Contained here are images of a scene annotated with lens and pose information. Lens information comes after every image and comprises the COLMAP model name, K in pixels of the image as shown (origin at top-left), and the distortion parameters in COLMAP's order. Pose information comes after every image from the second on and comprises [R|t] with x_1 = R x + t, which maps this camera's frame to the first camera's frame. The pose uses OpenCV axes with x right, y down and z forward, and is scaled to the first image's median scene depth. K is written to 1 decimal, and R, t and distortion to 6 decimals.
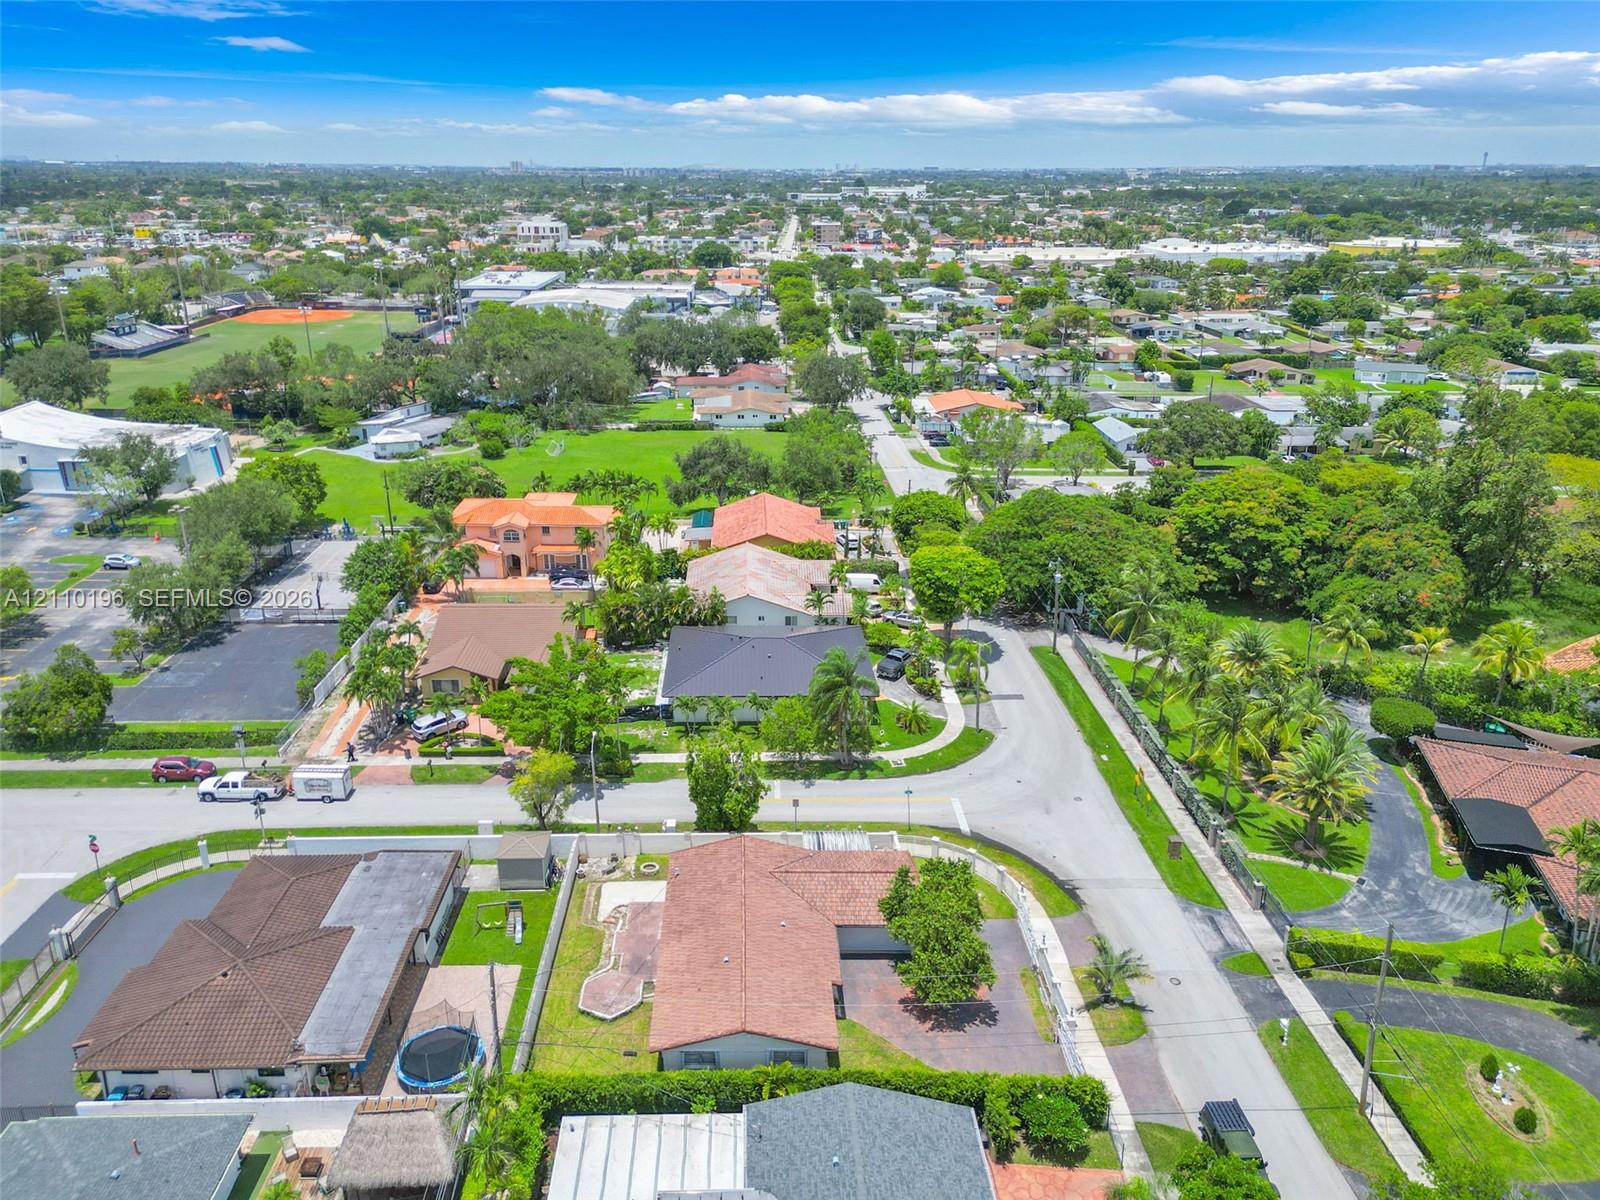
lens RADIAL K [[1091.9, 0, 775.1], [0, 1091.9, 624.6], [0, 0, 1]] dist [0.100650, -0.092446]
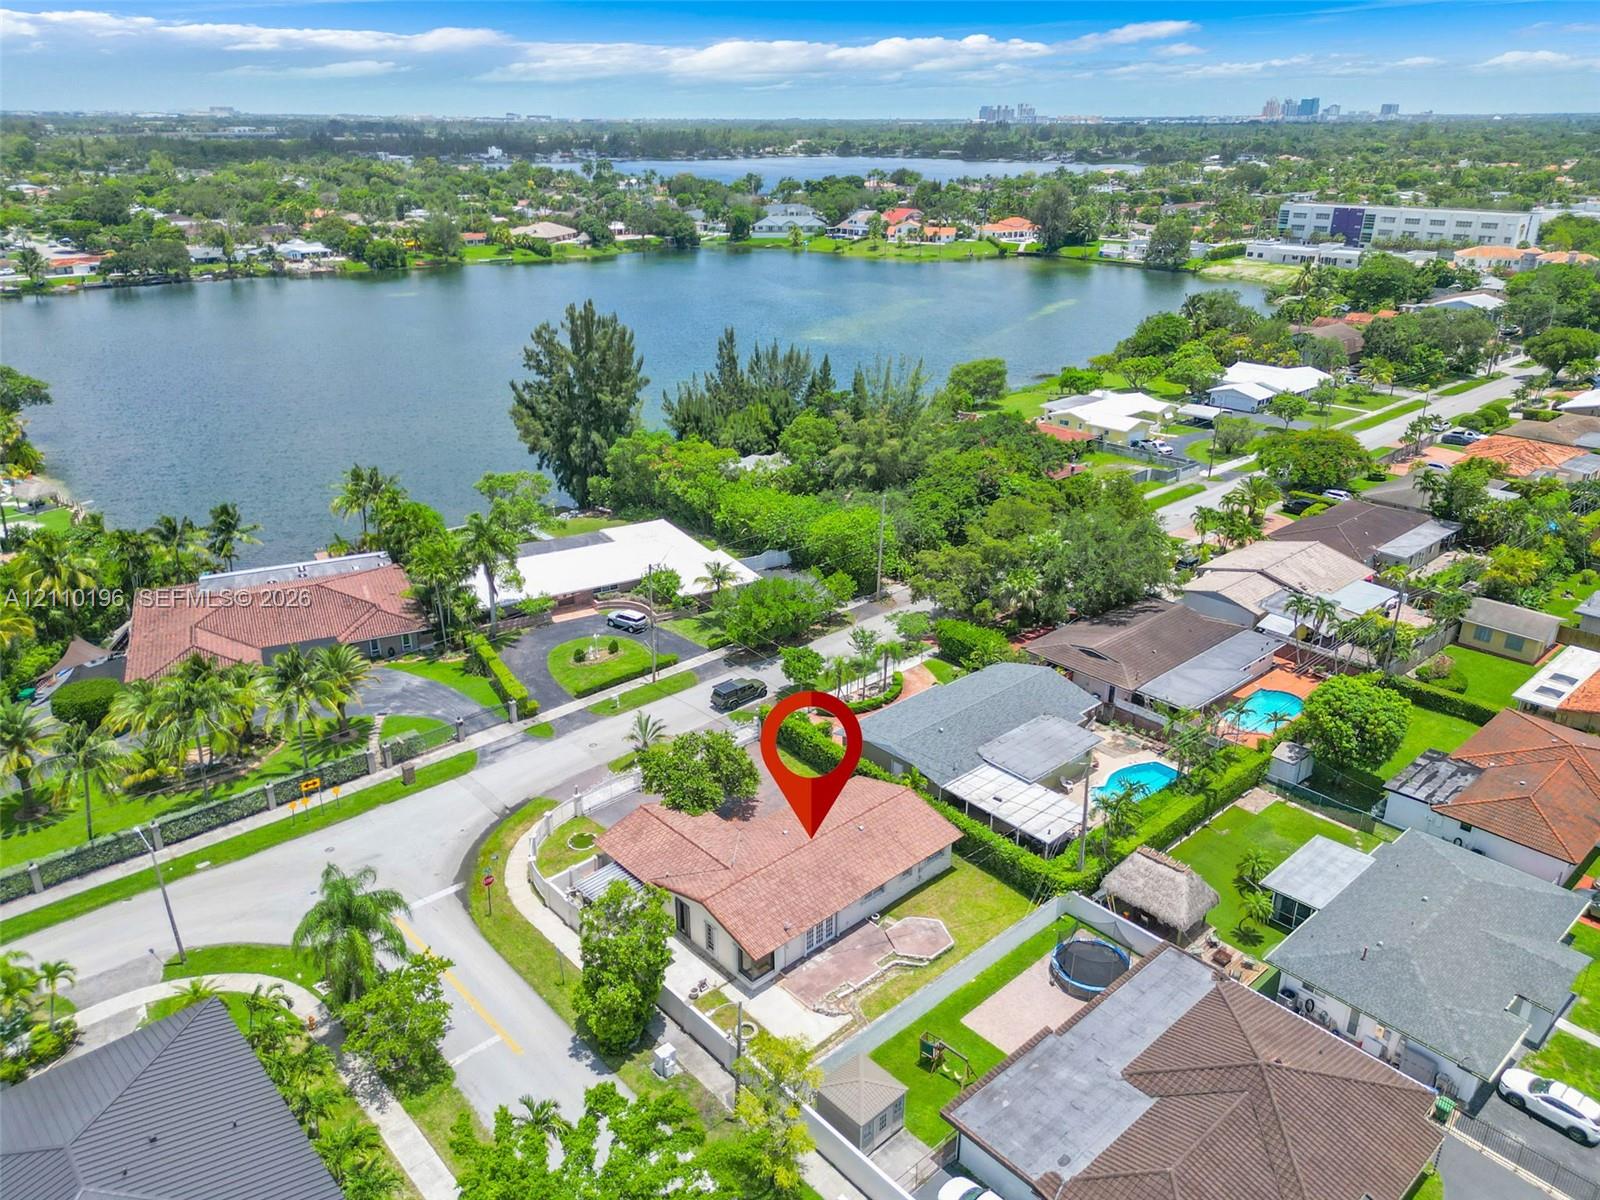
lens RADIAL K [[1143.5, 0, 783.6], [0, 1143.5, 598.3], [0, 0, 1]] dist [0.032128, -0.006591]
pose [[-0.650021, -0.297260, 0.699363, -0.679775], [0.282053, 0.760200, 0.585271, -0.538328], [-0.705633, 0.577696, -0.410303, 1.271848]]
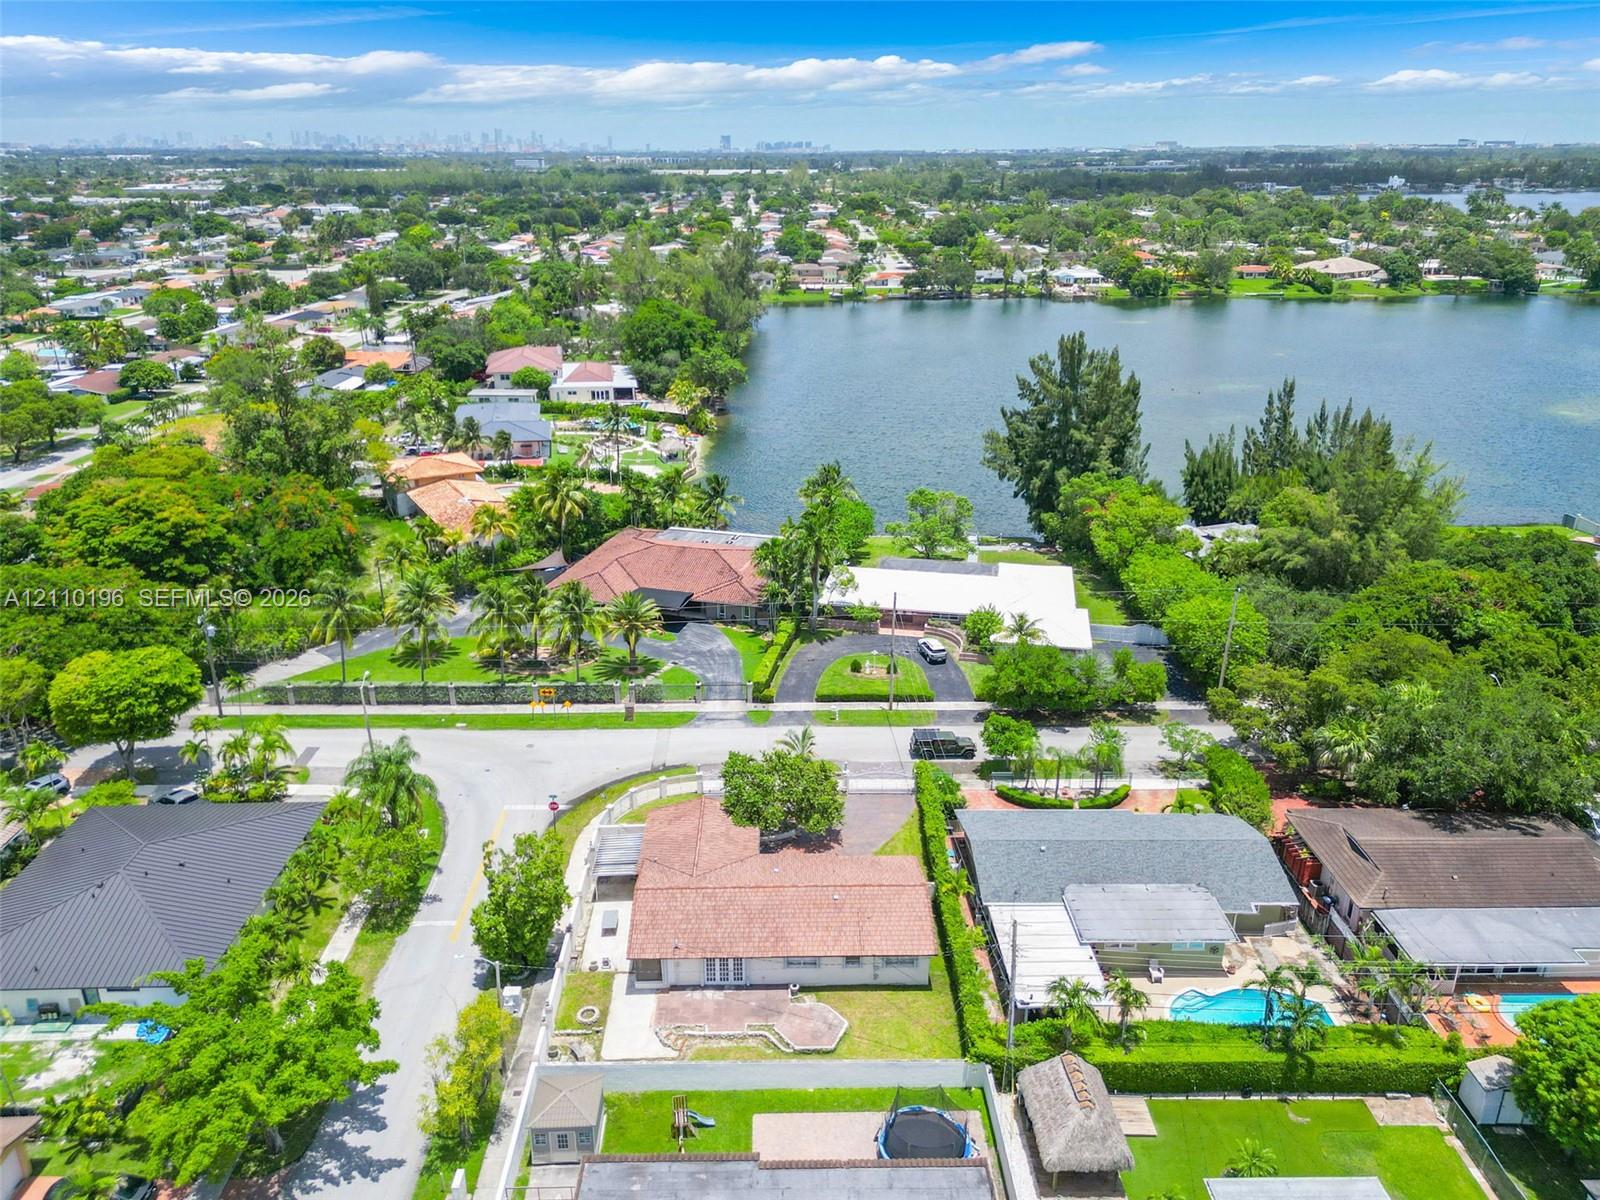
lens RADIAL K [[1091.9, 0, 775.1], [0, 1091.9, 624.6], [0, 0, 1]] dist [0.100650, -0.092446]
pose [[0.015229, -0.394205, 0.918896, -0.841089], [0.382054, 0.851565, 0.358988, -0.301794], [-0.924015, 0.345601, 0.163576, 0.710634]]
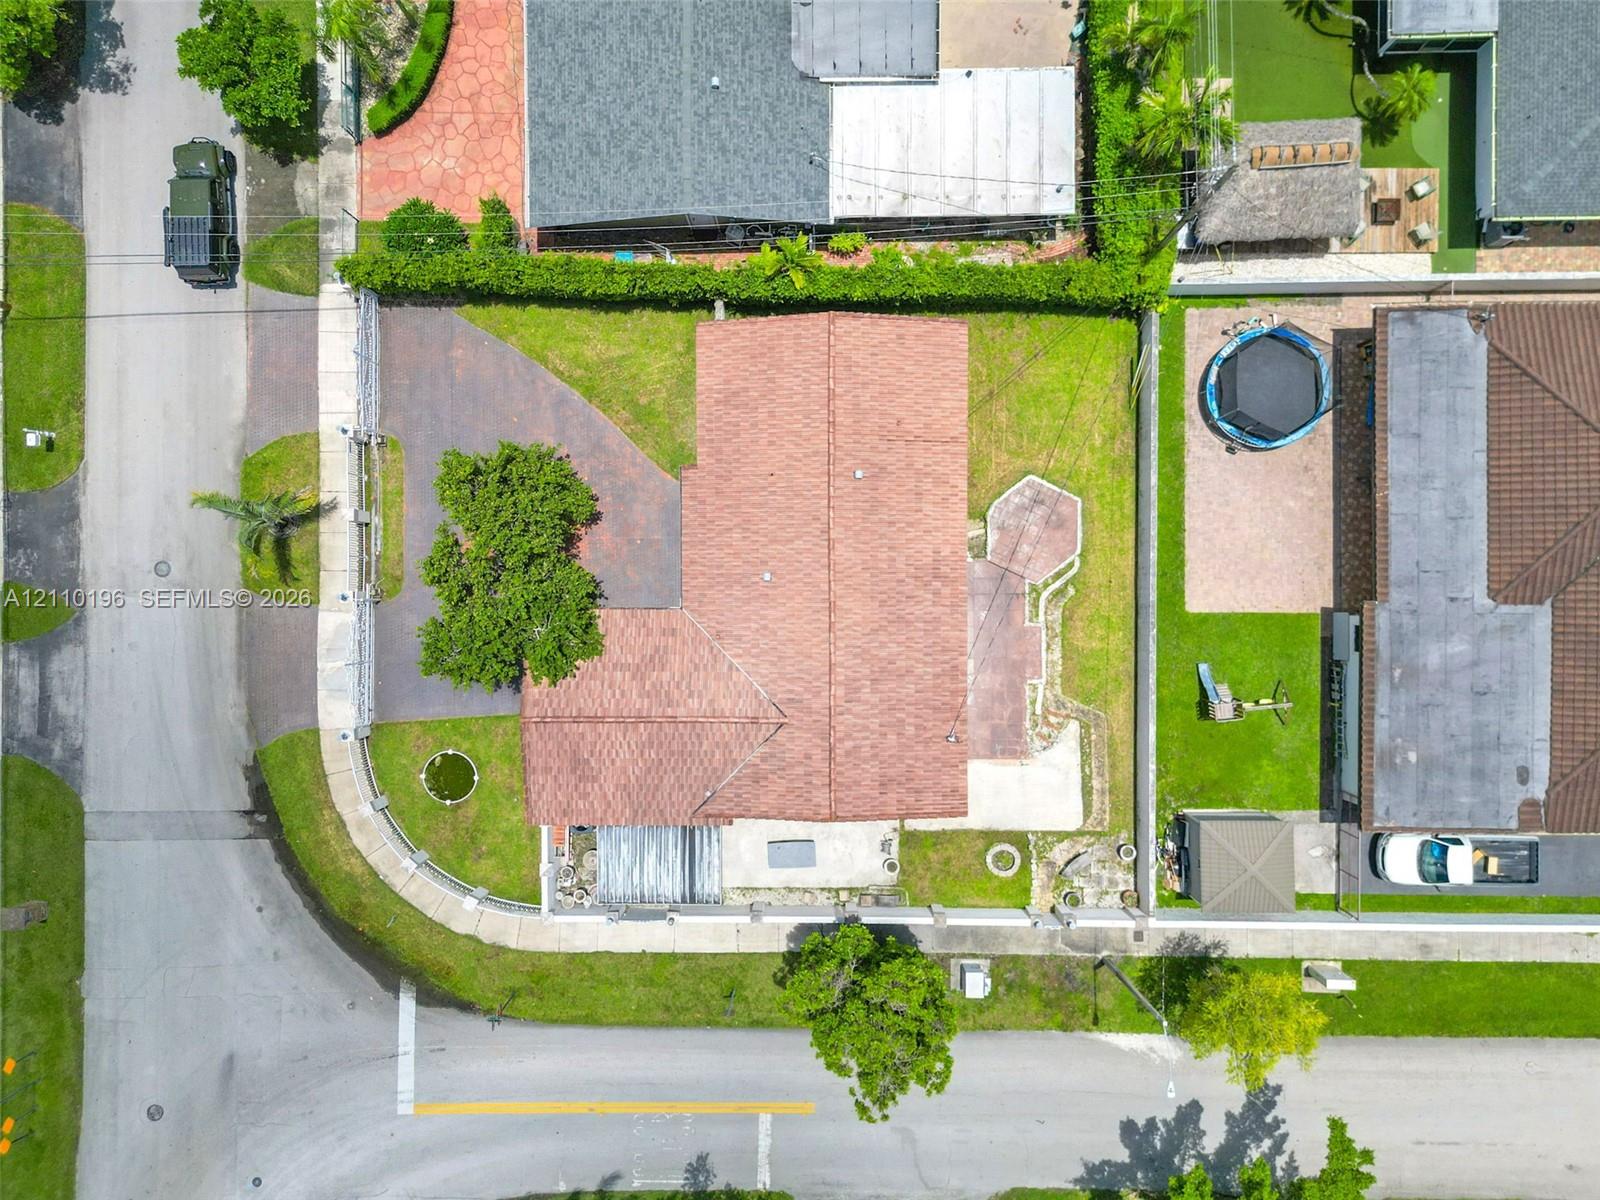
lens RADIAL K [[1143.5, 0, 783.6], [0, 1143.5, 598.3], [0, 0, 1]] dist [0.032128, -0.006591]
pose [[-0.999732, -0.020703, 0.010360, -0.007123], [0.017117, -0.359710, 0.932907, -0.298437], [-0.015588, 0.932835, 0.359968, 0.754124]]
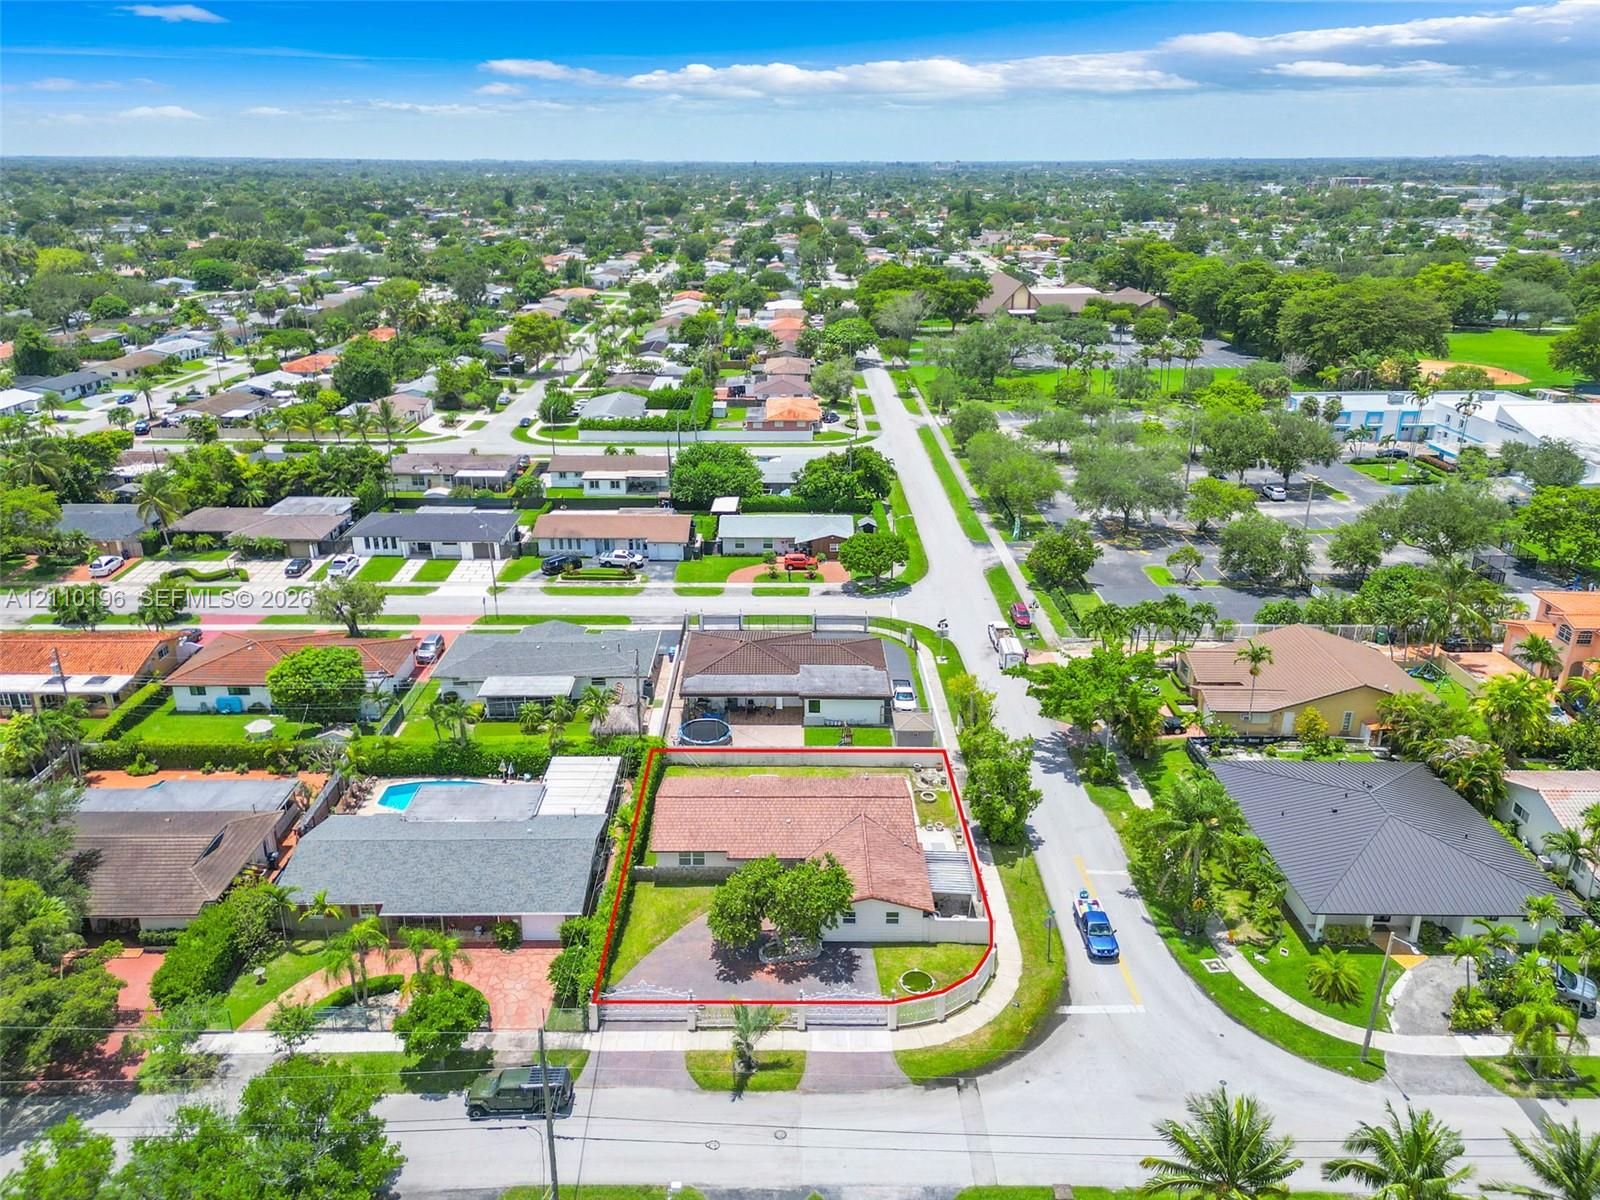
lens RADIAL K [[1143.5, 0, 783.6], [0, 1143.5, 598.3], [0, 0, 1]] dist [0.032128, -0.006591]
pose [[-0.030237, 0.343032, -0.938837, 1.010417], [-0.377126, 0.865931, 0.328540, -0.305686], [0.925668, 0.363994, 0.103183, 0.752839]]
